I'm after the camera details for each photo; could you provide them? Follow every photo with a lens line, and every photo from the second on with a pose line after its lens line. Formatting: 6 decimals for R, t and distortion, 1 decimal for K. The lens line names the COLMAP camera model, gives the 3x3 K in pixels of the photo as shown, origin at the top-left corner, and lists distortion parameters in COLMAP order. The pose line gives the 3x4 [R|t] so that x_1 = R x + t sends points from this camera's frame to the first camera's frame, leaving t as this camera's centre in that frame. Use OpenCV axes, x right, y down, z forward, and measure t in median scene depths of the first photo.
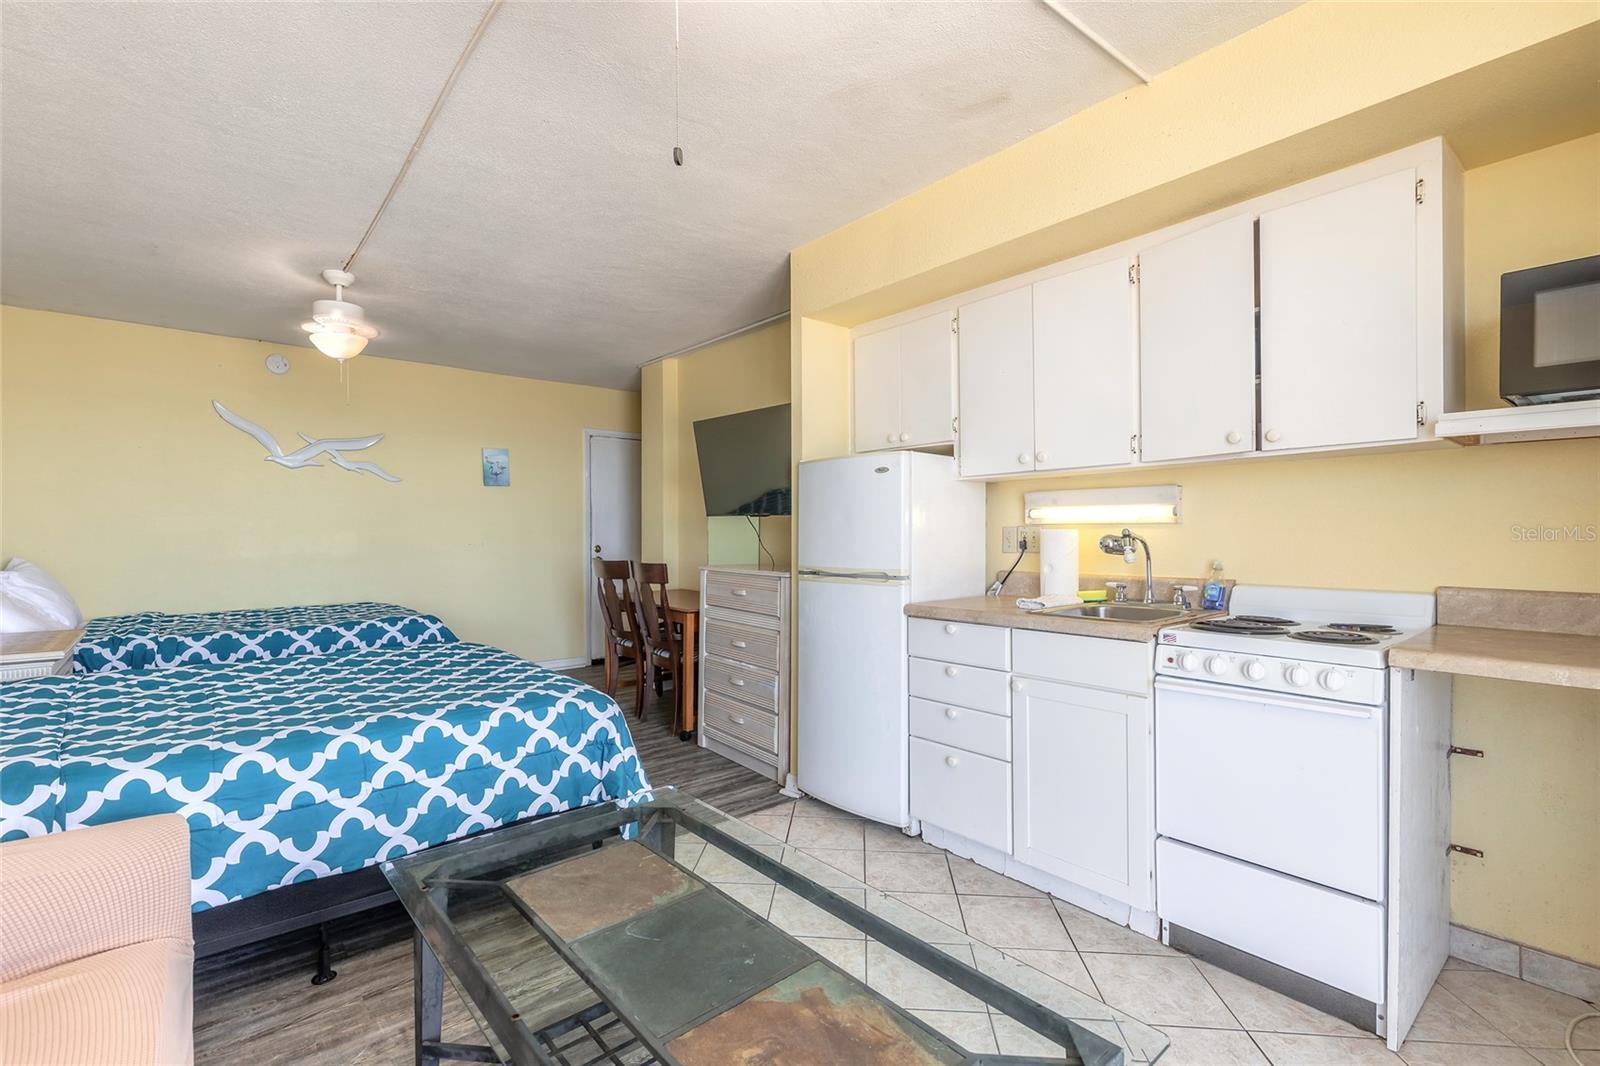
lens RADIAL K [[721.5, 0, 798.5], [0, 721.5, 531.4], [0, 0, 1]] dist [0.002044, -0.000438]
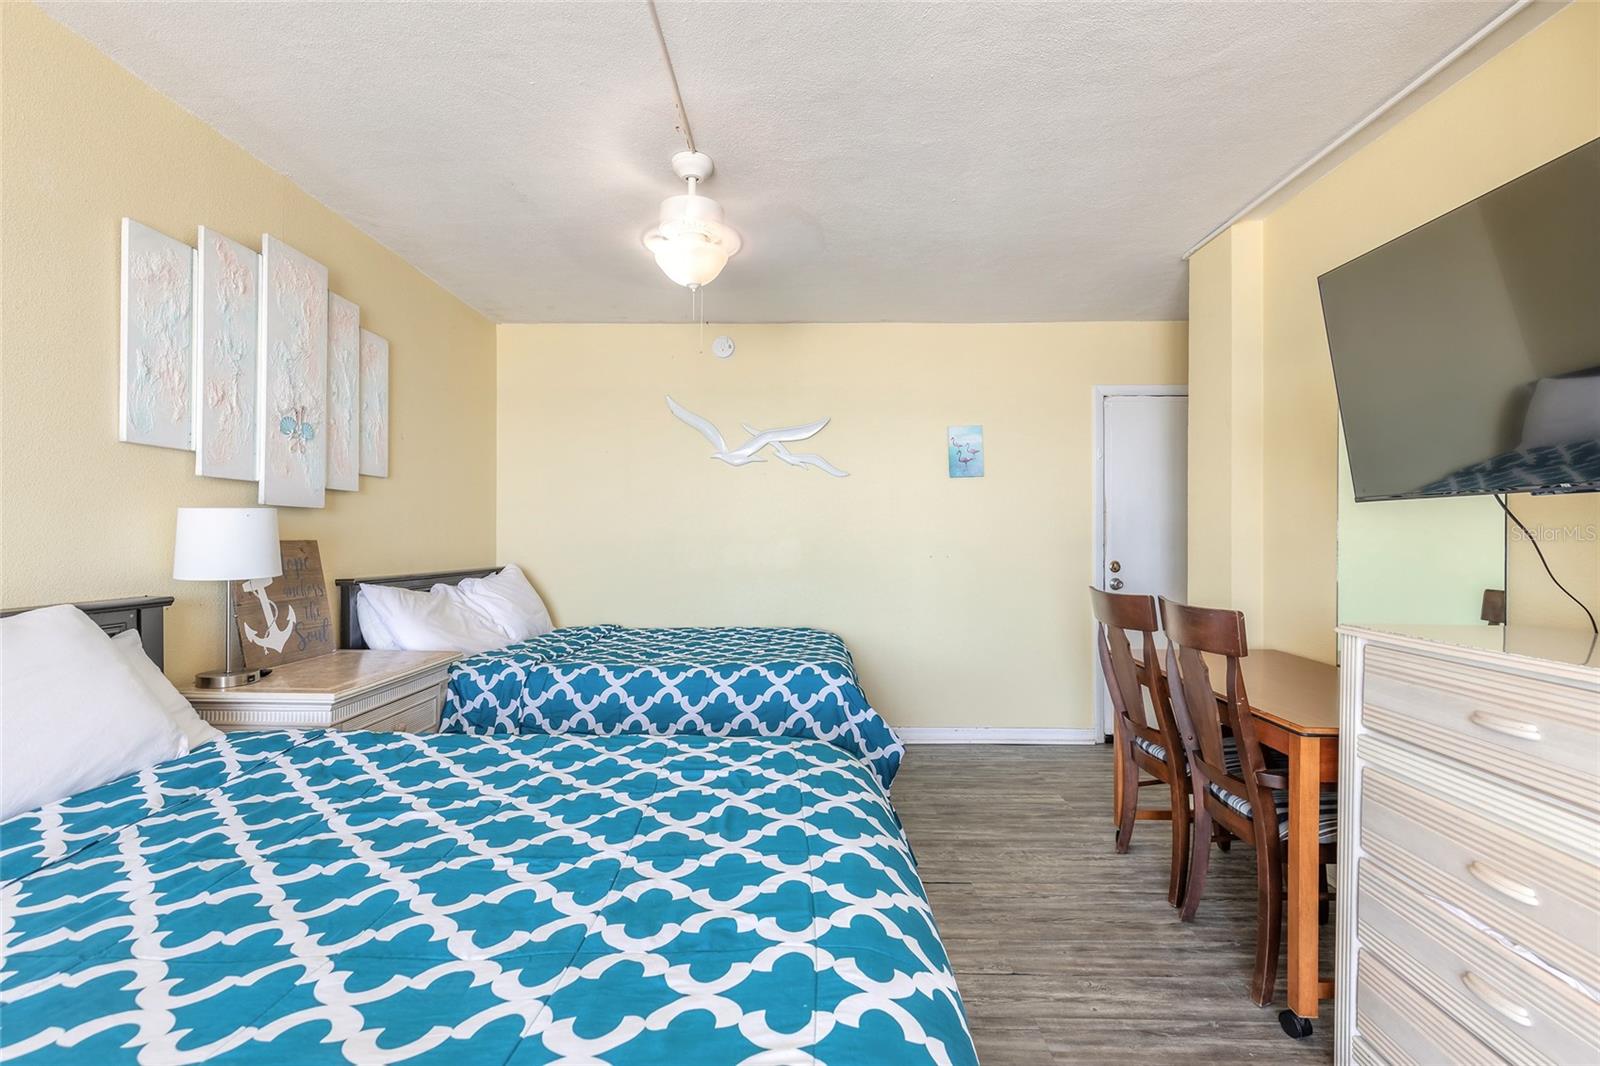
lens RADIAL K [[721.5, 0, 801.7], [0, 721.5, 537.5], [0, 0, 1]] dist [0.002044, -0.000438]
pose [[0.754955, -0.001861, -0.655774, -0.097490], [-0.002950, 0.999976, -0.006234, 0.003662], [0.655770, 0.006641, 0.754932, 0.492627]]
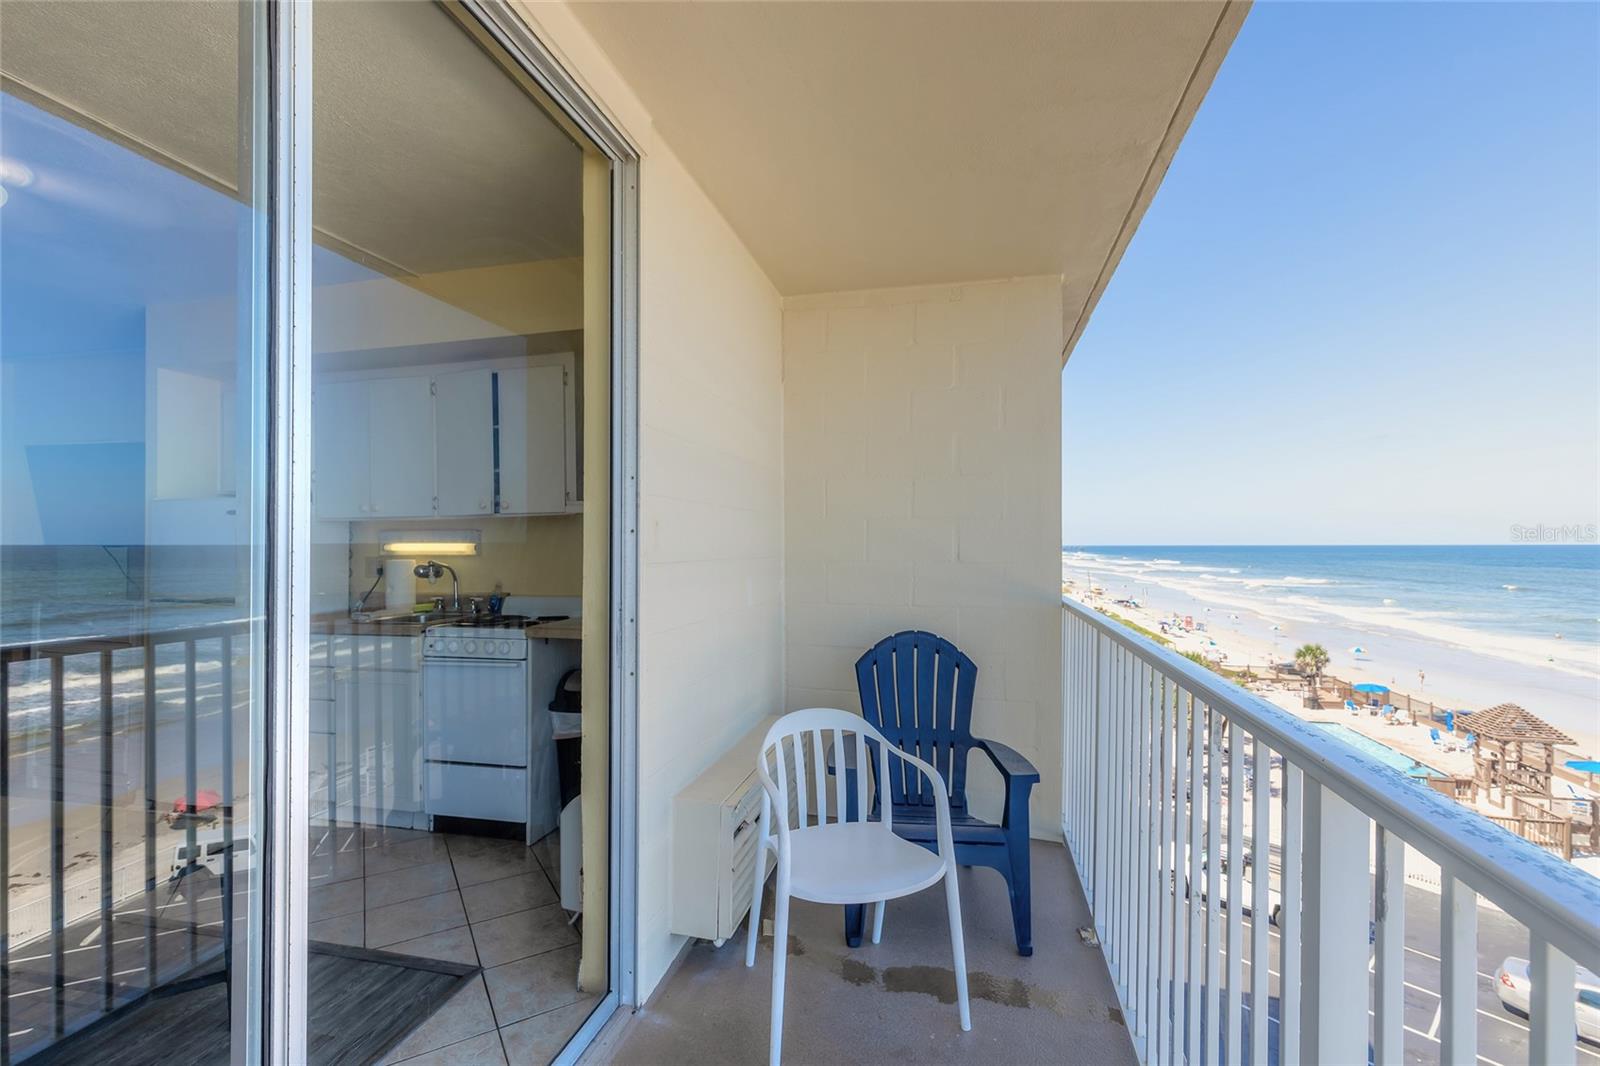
lens RADIAL K [[721.5, 0, 799.4], [0, 721.5, 535.9], [0, 0, 1]] dist [0.002044, -0.000438]
pose [[0.805320, 0.007612, 0.592792, 0.135947], [0.001661, 0.999885, -0.015095, -0.021801], [-0.592838, 0.013141, 0.805214, -0.445497]]
